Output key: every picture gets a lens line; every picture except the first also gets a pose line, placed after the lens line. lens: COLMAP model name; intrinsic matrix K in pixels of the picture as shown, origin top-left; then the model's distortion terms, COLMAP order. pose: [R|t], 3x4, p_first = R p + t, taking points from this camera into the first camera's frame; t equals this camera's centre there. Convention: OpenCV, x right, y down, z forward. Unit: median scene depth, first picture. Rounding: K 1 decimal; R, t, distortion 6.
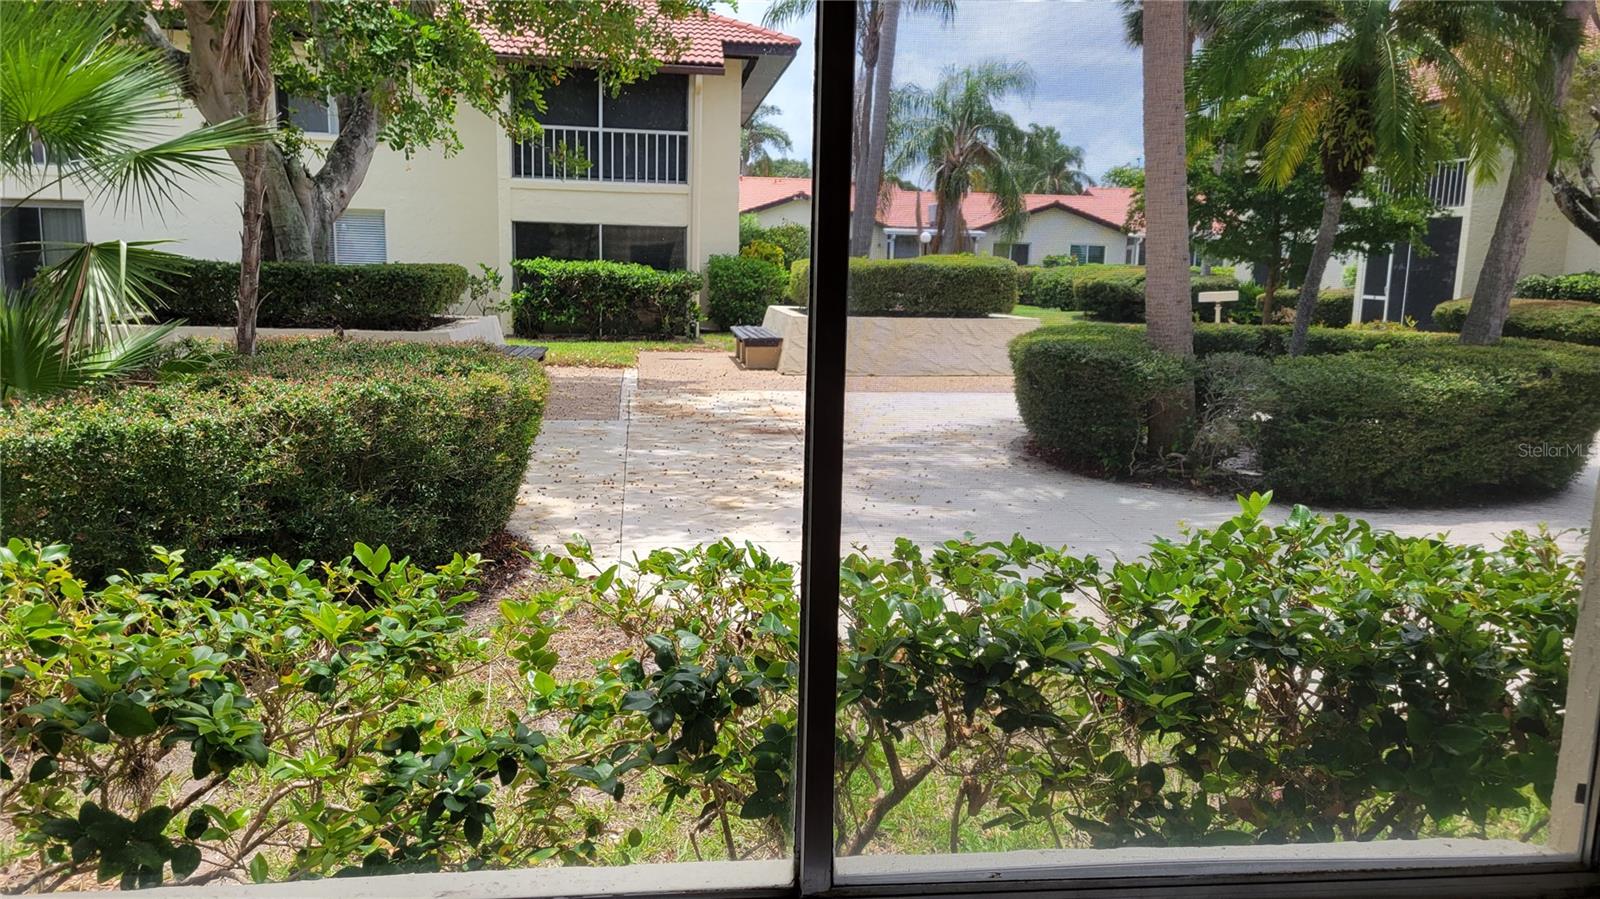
lens RADIAL K [[1153.3, 0, 799.4], [0, 1153.3, 481.3], [0, 0, 1]] dist [0.205764, -0.275645]
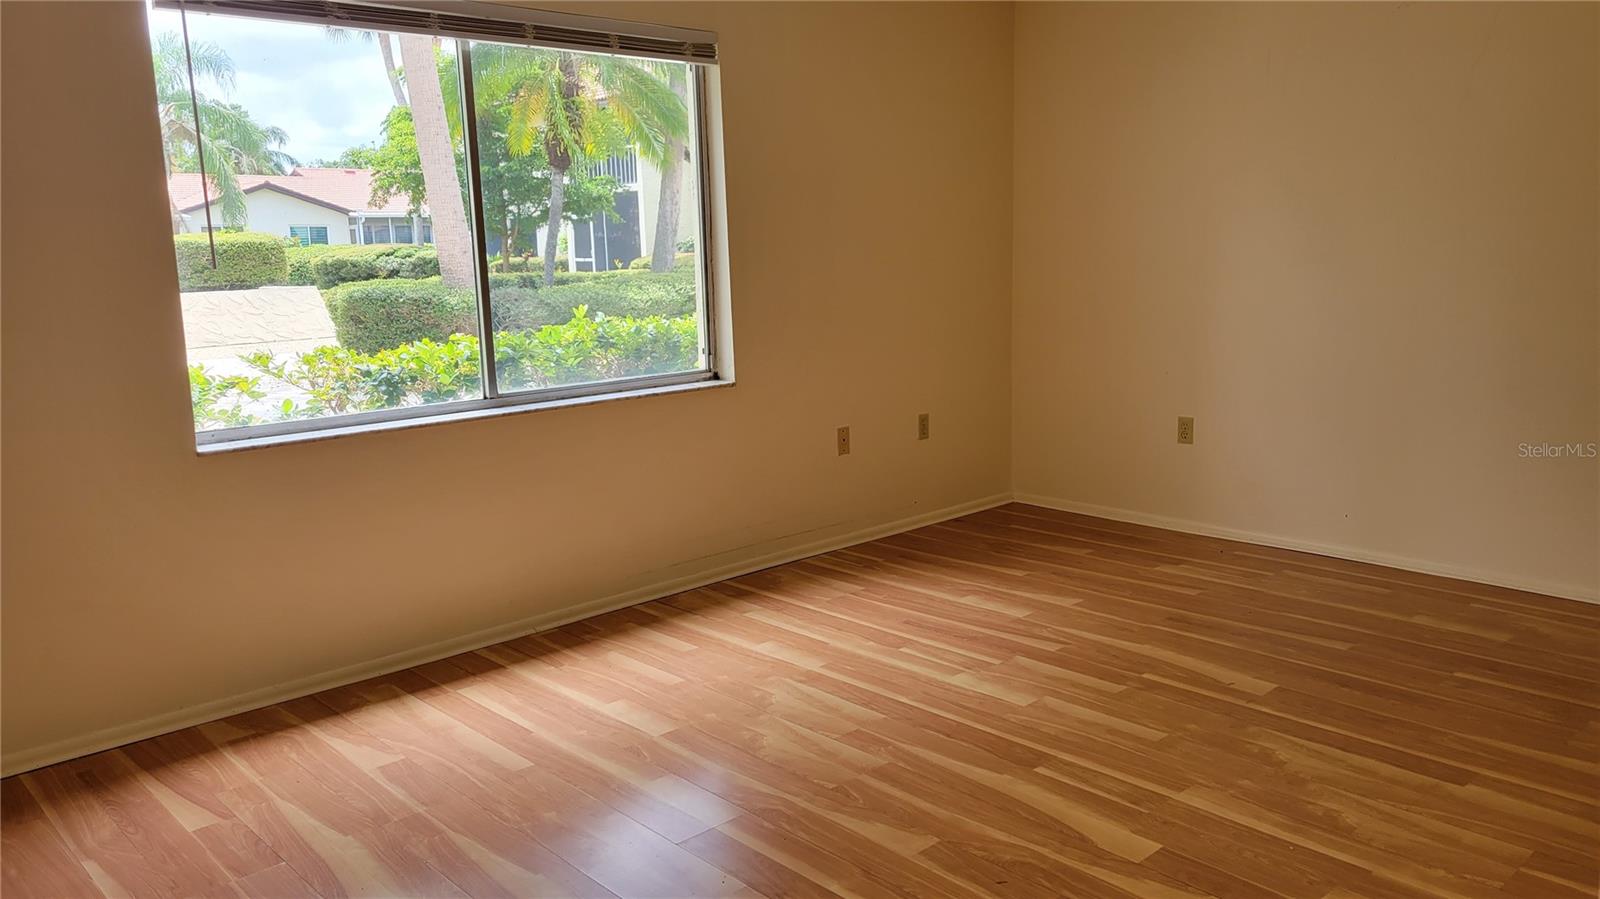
lens RADIAL K [[1194.0, 0, 800.0], [0, 1194.0, 449.5], [0, 0, 1]] dist [0.034301, -0.034259]
pose [[0.808370, -0.143388, 0.570944, -0.072456], [0.151075, 0.987930, 0.034211, 0.032635], [-0.568959, 0.058600, 0.820276, -0.126422]]
